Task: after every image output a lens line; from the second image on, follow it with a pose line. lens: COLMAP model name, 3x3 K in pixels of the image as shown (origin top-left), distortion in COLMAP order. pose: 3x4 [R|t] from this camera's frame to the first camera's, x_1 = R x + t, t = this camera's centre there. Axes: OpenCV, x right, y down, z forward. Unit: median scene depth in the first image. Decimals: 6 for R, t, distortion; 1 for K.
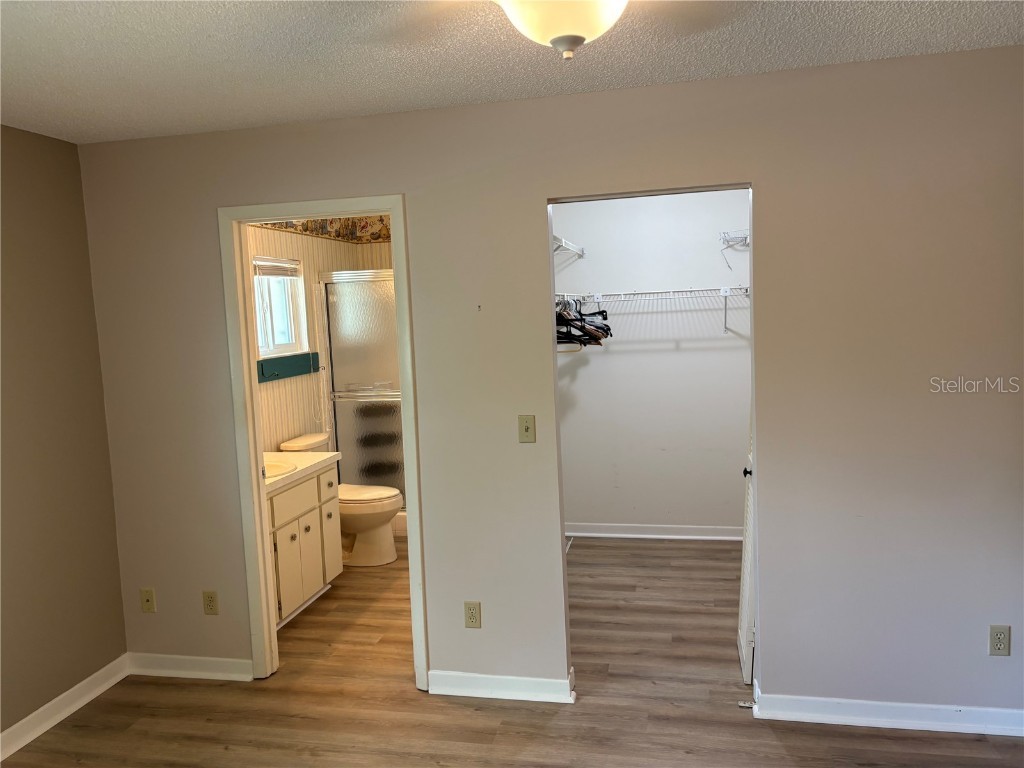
lens RADIAL K [[781.2, 0, 511.7], [0, 781.2, 385.2], [0, 0, 1]] dist [0.043514, -0.020743]
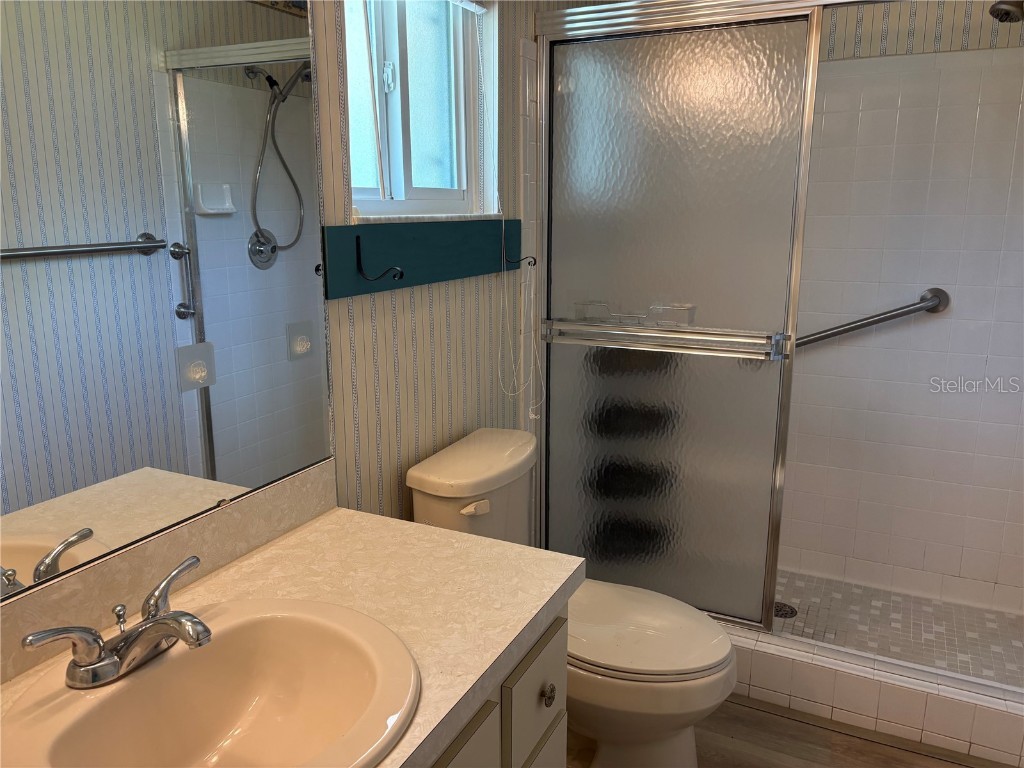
lens RADIAL K [[781.2, 0, 512.0], [0, 781.2, 381.1], [0, 0, 1]] dist [0.043514, -0.020743]
pose [[0.971503, 0.095628, -0.216879, -0.161845], [-0.067708, 0.988839, 0.132713, -0.013703], [0.227150, -0.114247, 0.967135, 0.621476]]
